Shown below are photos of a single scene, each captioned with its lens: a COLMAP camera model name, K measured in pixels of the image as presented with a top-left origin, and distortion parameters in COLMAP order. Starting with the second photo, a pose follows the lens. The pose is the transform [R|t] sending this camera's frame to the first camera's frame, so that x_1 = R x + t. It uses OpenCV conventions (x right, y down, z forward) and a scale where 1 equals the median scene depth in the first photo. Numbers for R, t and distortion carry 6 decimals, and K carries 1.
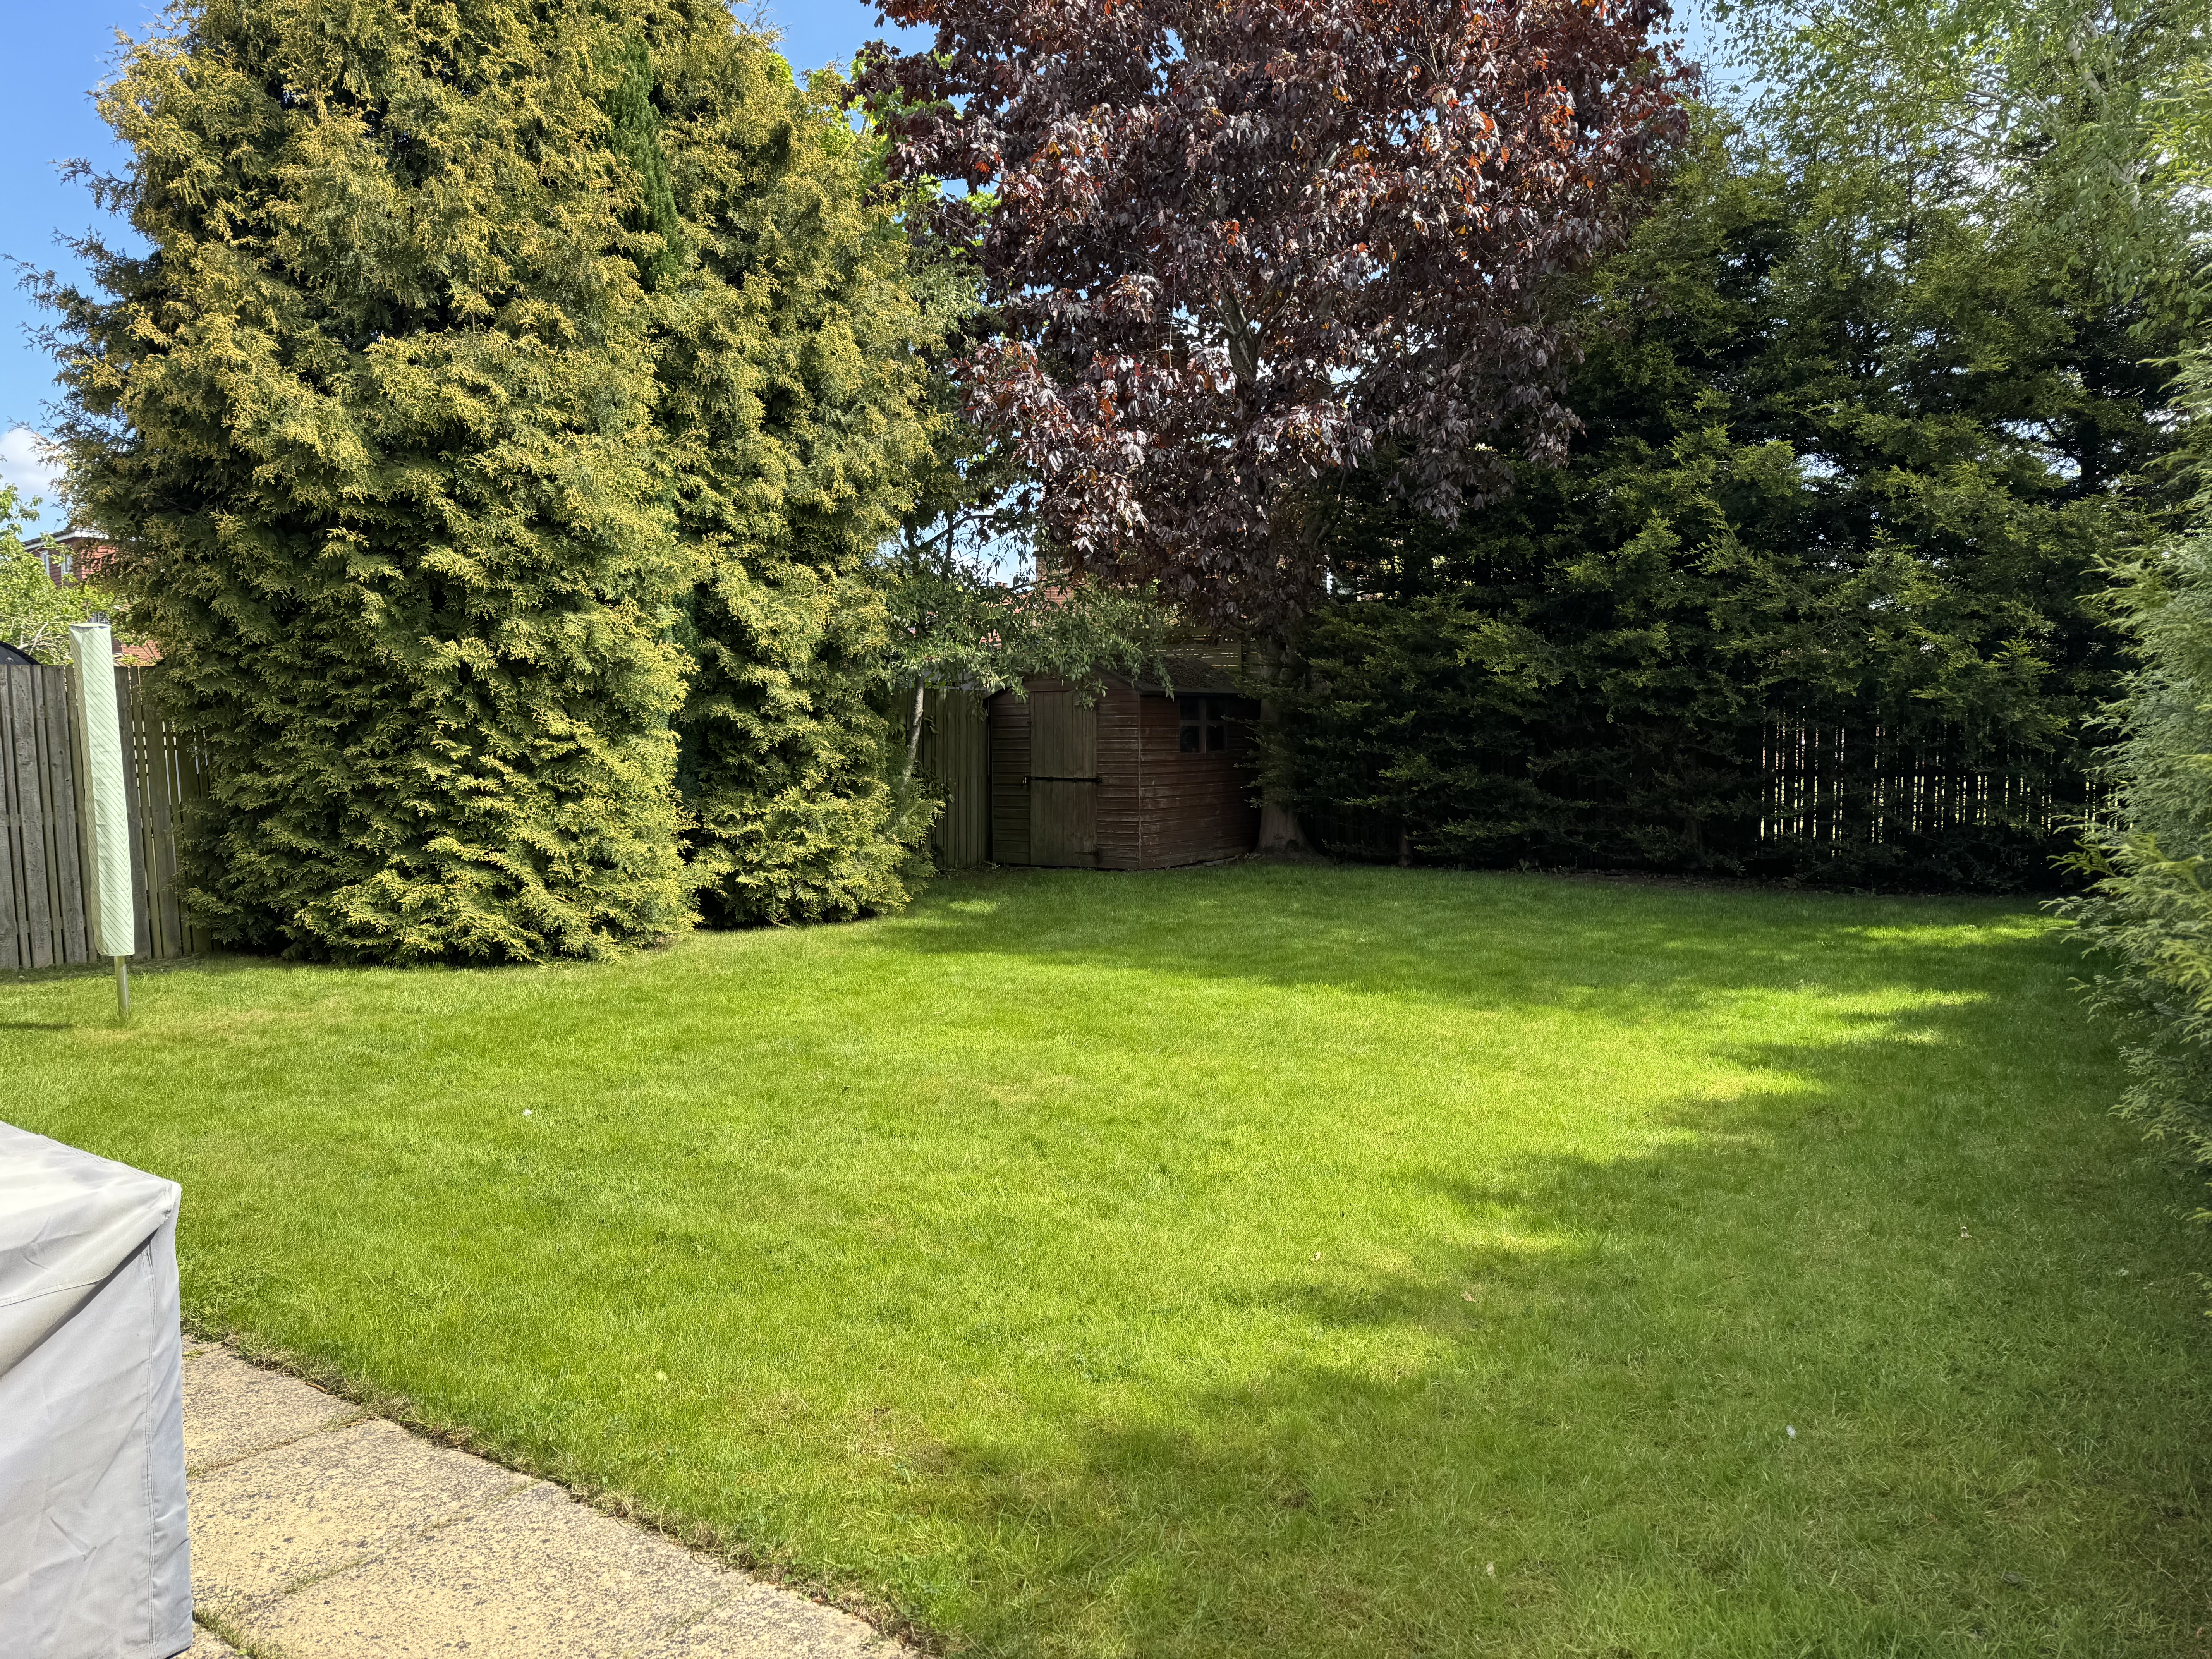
lens RADIAL K [[1562.9, 0, 1110.7], [0, 1562.9, 838.9], [0, 0, 1]] dist [0.041081, -0.034216]
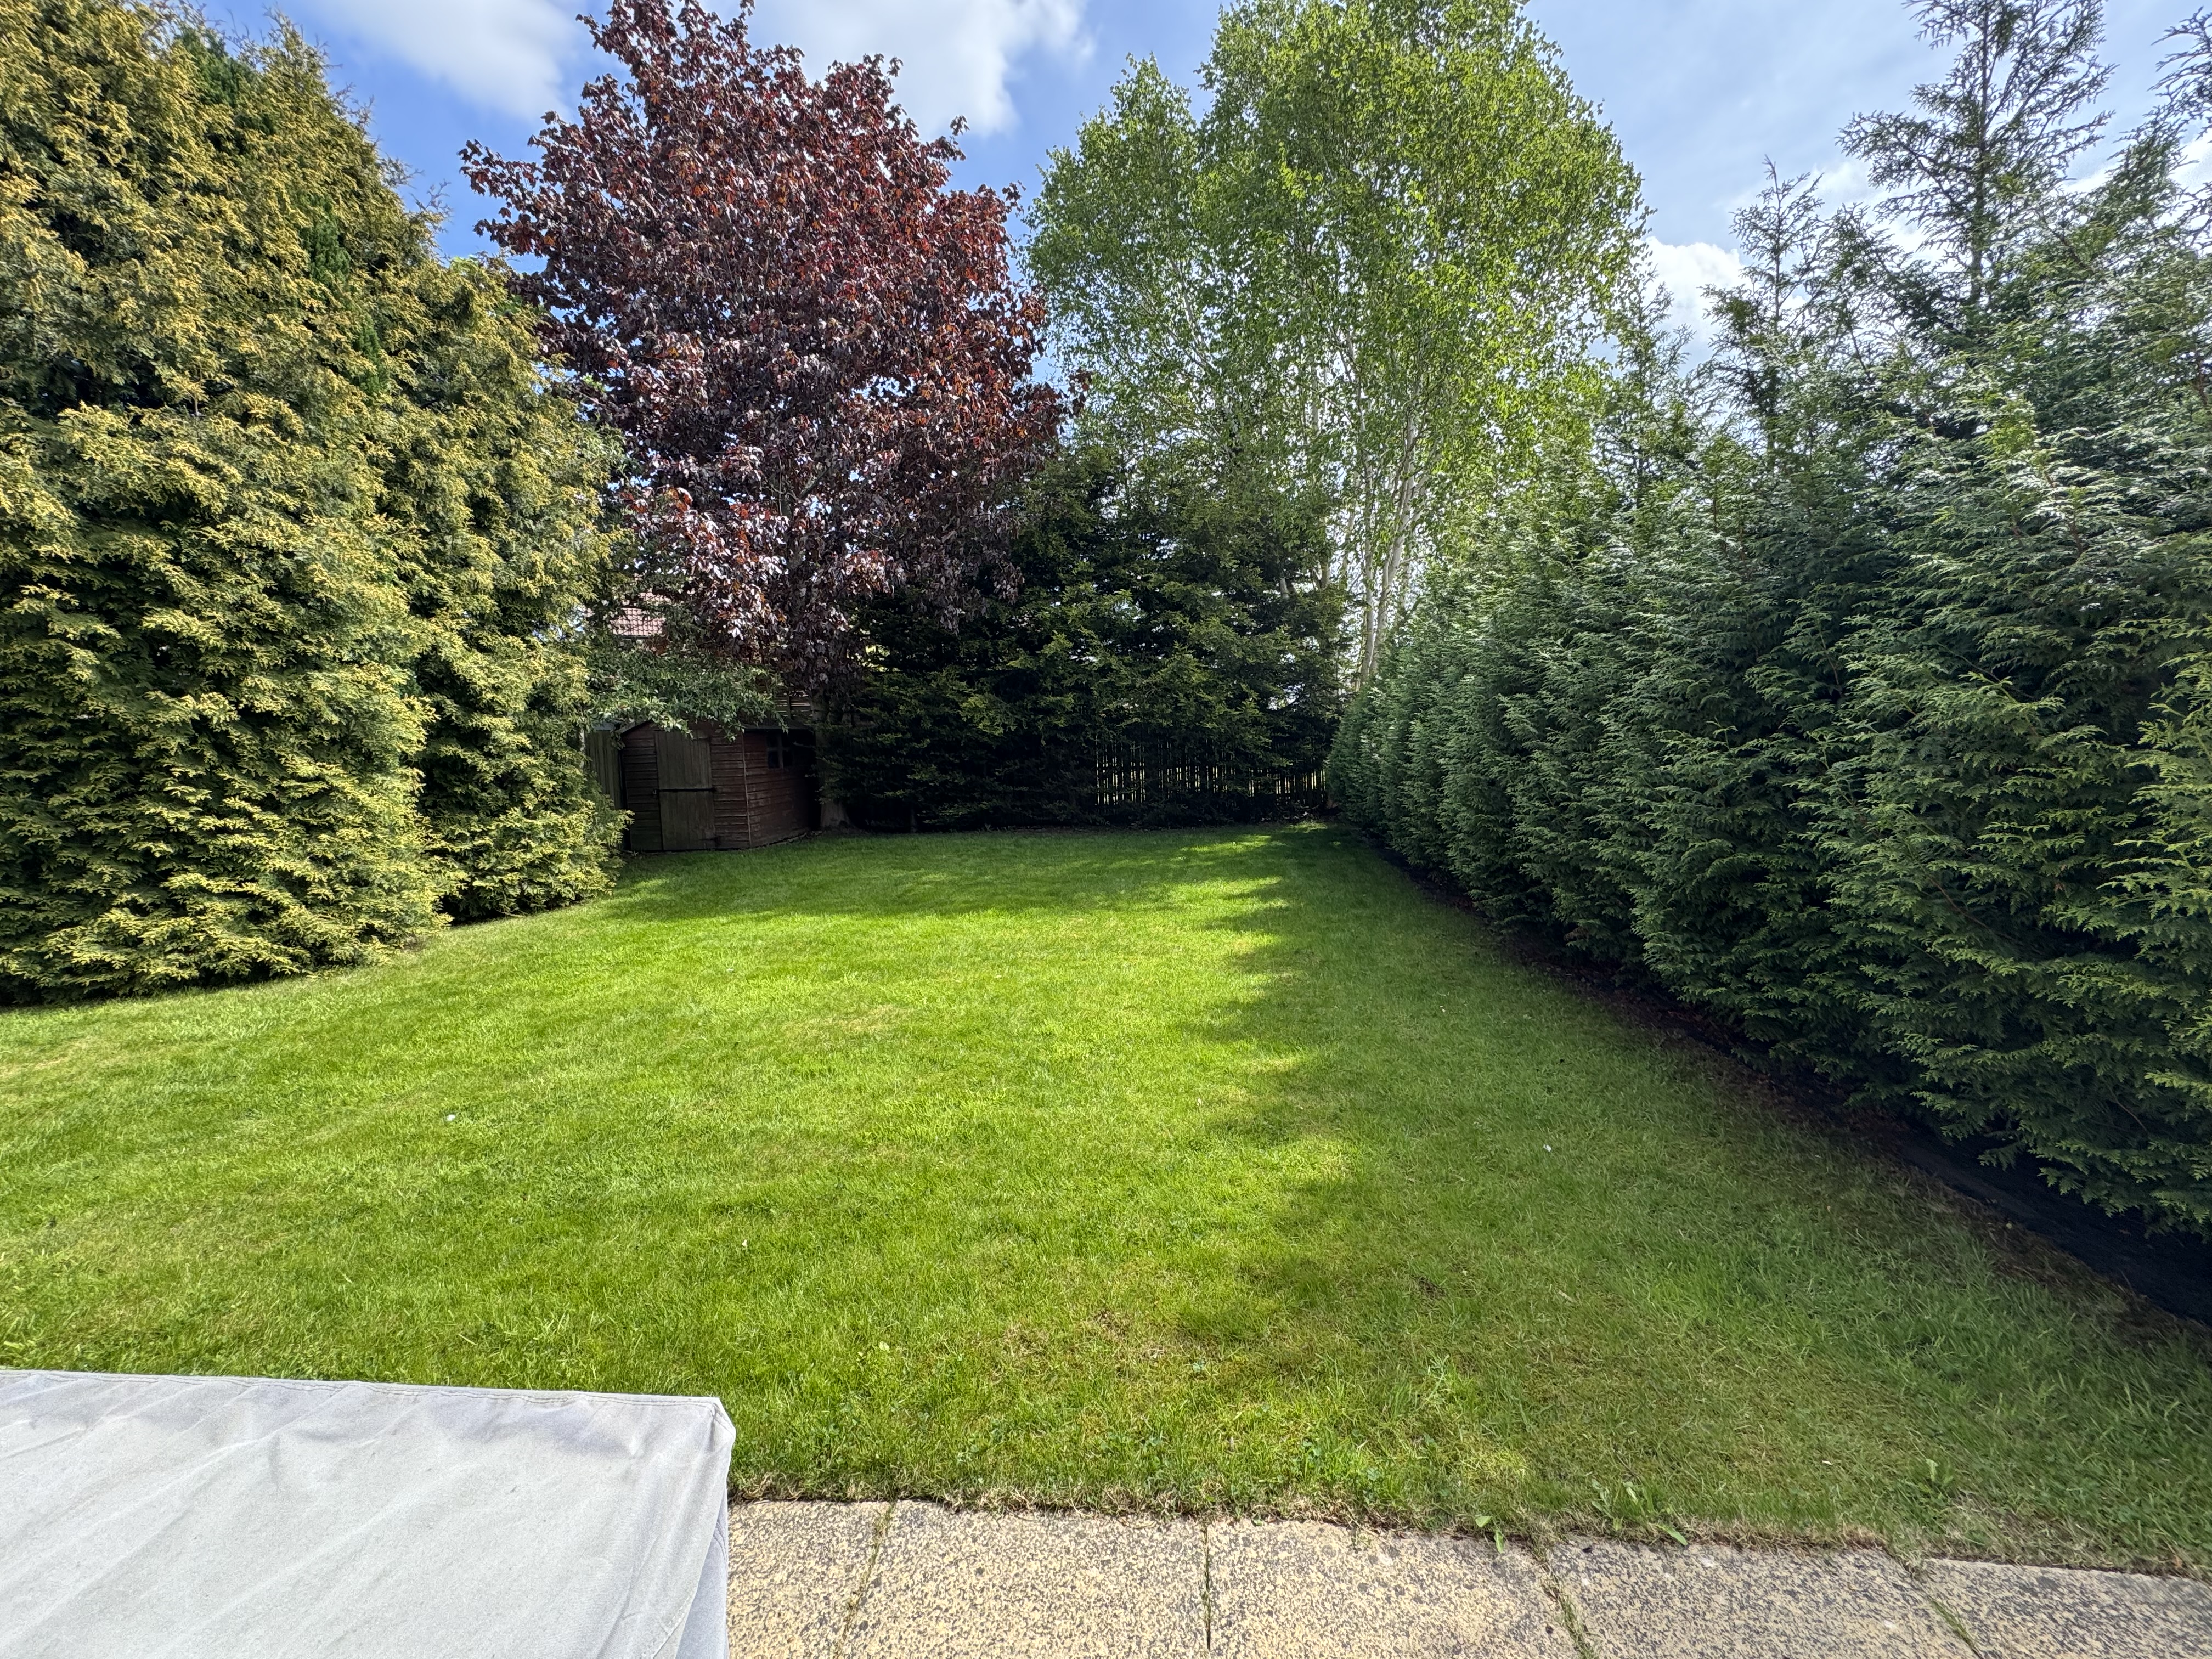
lens RADIAL K [[882.4, 0, 1108.8], [0, 882.4, 826.4], [0, 0, 1]] dist [-0.008688, 0.003096]
pose [[0.863641, -0.068765, 0.499396, -0.166674], [0.058101, 0.997629, 0.036892, -0.019136], [-0.500748, -0.002846, 0.865588, 0.140399]]
